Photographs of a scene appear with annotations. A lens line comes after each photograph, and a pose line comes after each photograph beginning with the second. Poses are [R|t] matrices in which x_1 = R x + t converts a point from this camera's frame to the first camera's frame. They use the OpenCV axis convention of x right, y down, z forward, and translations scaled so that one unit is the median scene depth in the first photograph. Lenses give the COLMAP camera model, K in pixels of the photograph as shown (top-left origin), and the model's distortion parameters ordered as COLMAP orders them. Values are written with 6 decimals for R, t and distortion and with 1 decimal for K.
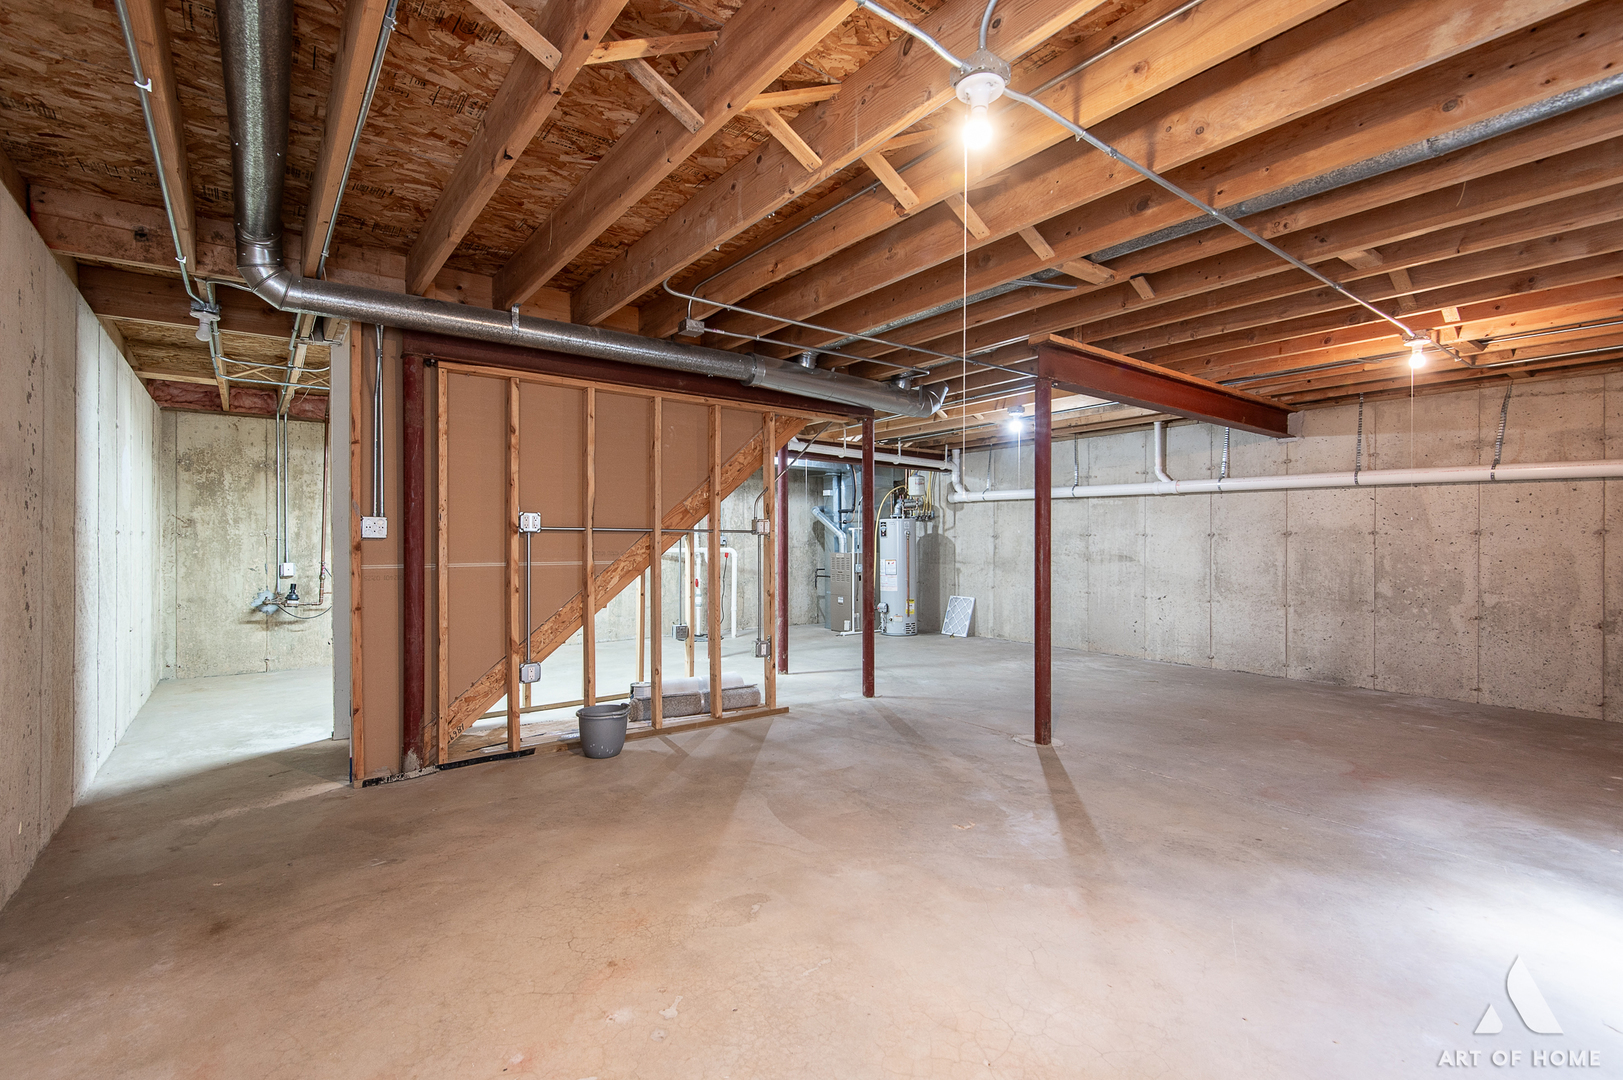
lens RADIAL K [[730.4, 0, 811.5], [0, 730.4, 540.0], [0, 0, 1]] dist [0.029505, -0.016260]
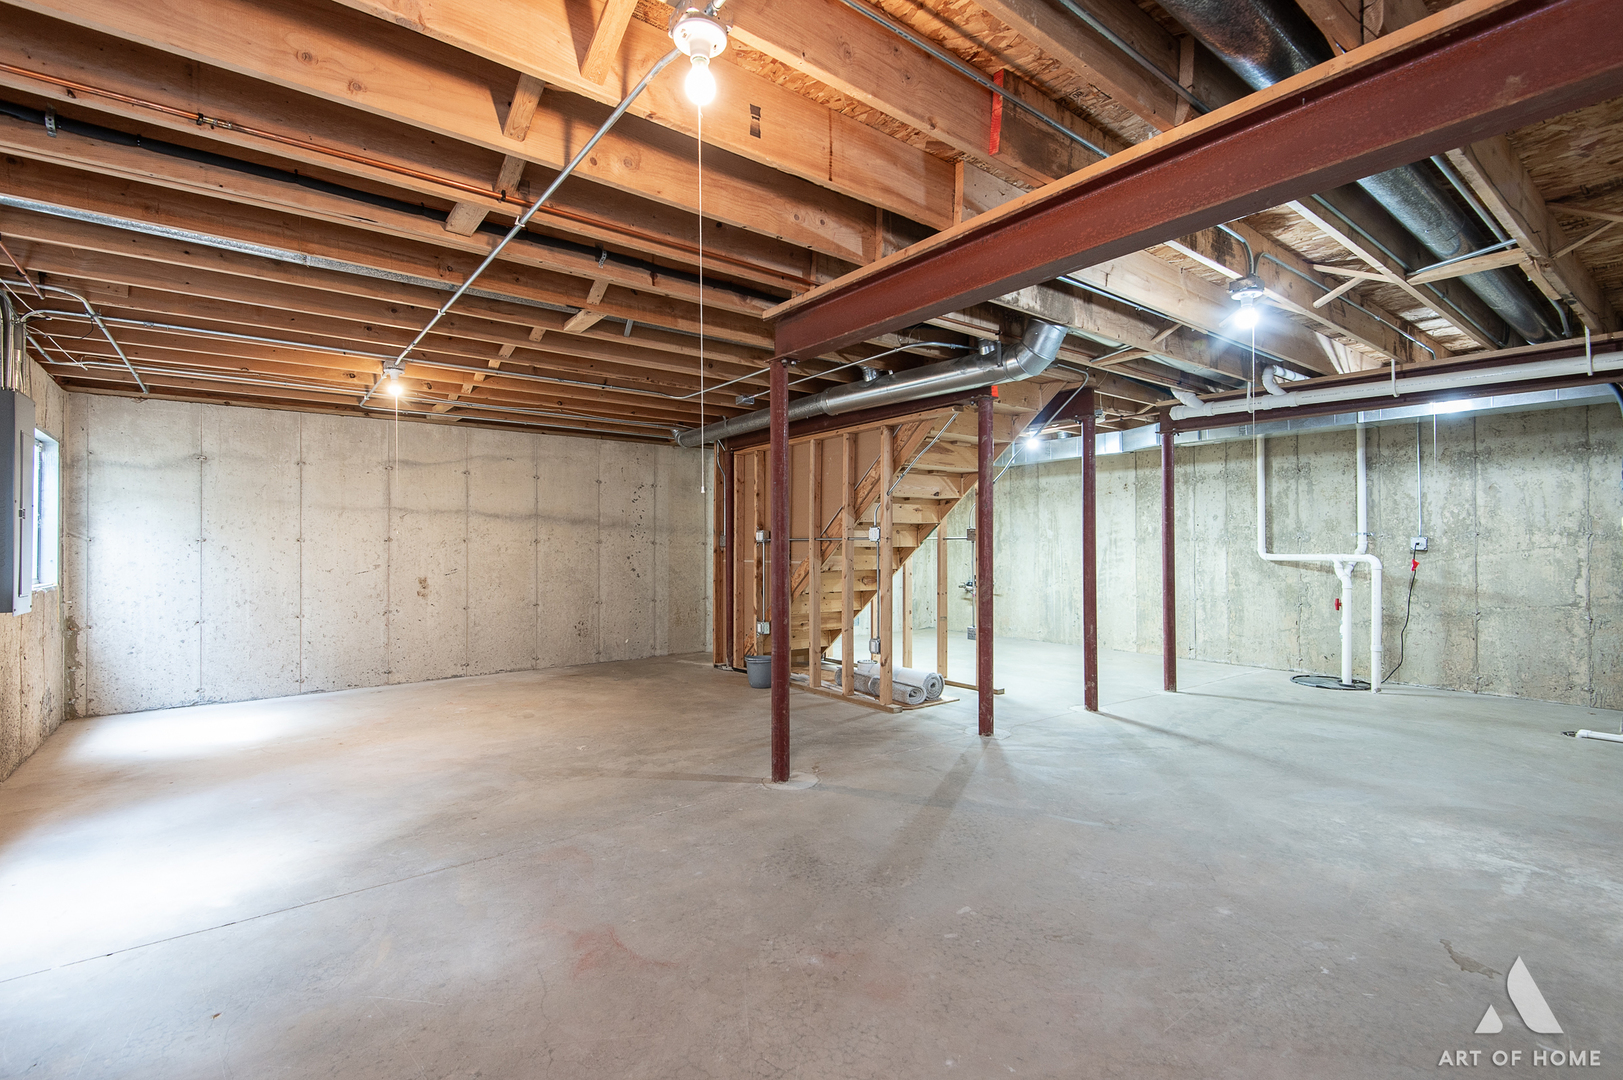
lens RADIAL K [[730.4, 0, 811.5], [0, 730.4, 540.0], [0, 0, 1]] dist [0.029505, -0.016260]
pose [[0.008304, -0.010511, -0.999910, 1.381828], [0.006364, 0.999925, -0.010459, 0.001243], [0.999945, -0.006276, 0.008370, 1.203953]]
